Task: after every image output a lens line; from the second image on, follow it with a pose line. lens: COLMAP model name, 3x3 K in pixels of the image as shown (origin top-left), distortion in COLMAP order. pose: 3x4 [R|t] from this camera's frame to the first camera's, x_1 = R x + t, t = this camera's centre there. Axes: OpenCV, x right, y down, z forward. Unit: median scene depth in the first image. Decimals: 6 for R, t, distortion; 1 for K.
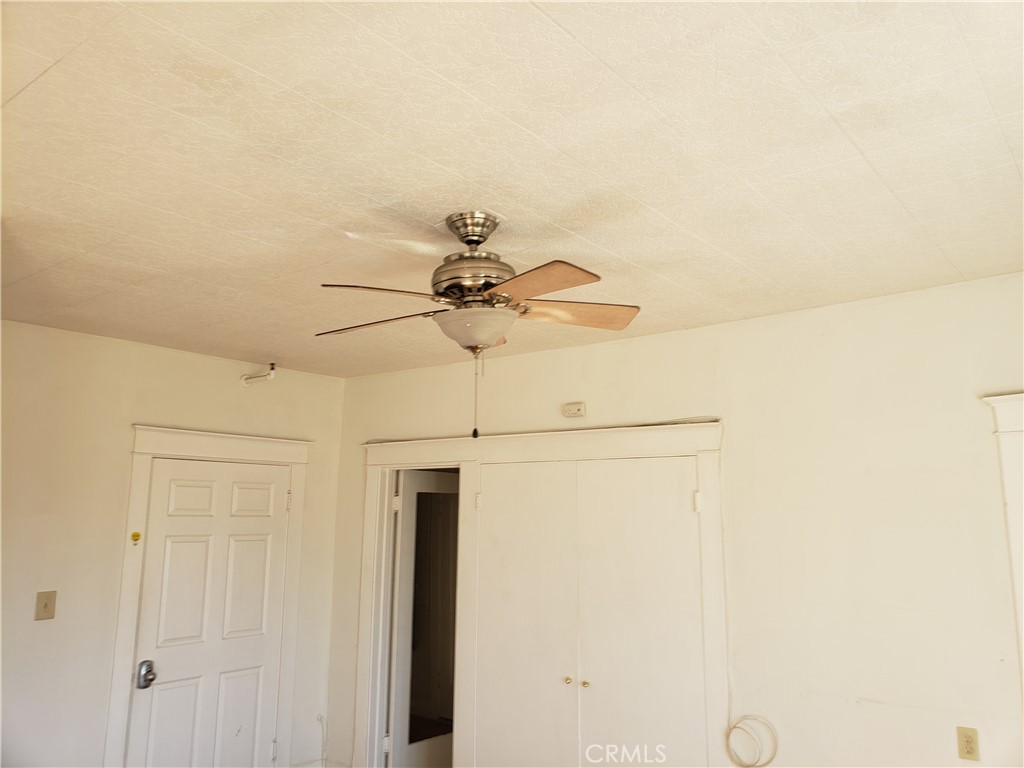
lens RADIAL K [[803.7, 0, 503.5], [0, 803.7, 383.3], [0, 0, 1]] dist [0.073496, -0.051270]
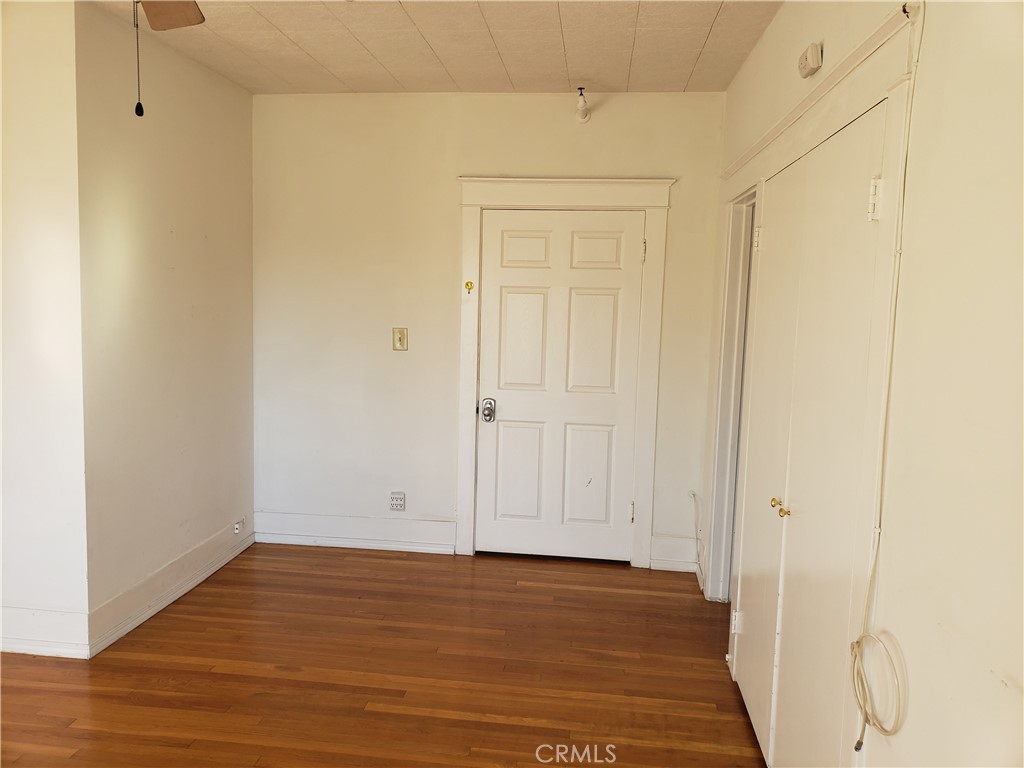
lens RADIAL K [[803.7, 0, 503.5], [0, 803.7, 383.3], [0, 0, 1]] dist [0.073496, -0.051270]
pose [[0.515771, 0.102059, -0.850626, 0.453890], [0.118638, 0.974805, 0.188893, 0.113137], [0.848472, -0.198342, 0.490668, 0.468037]]
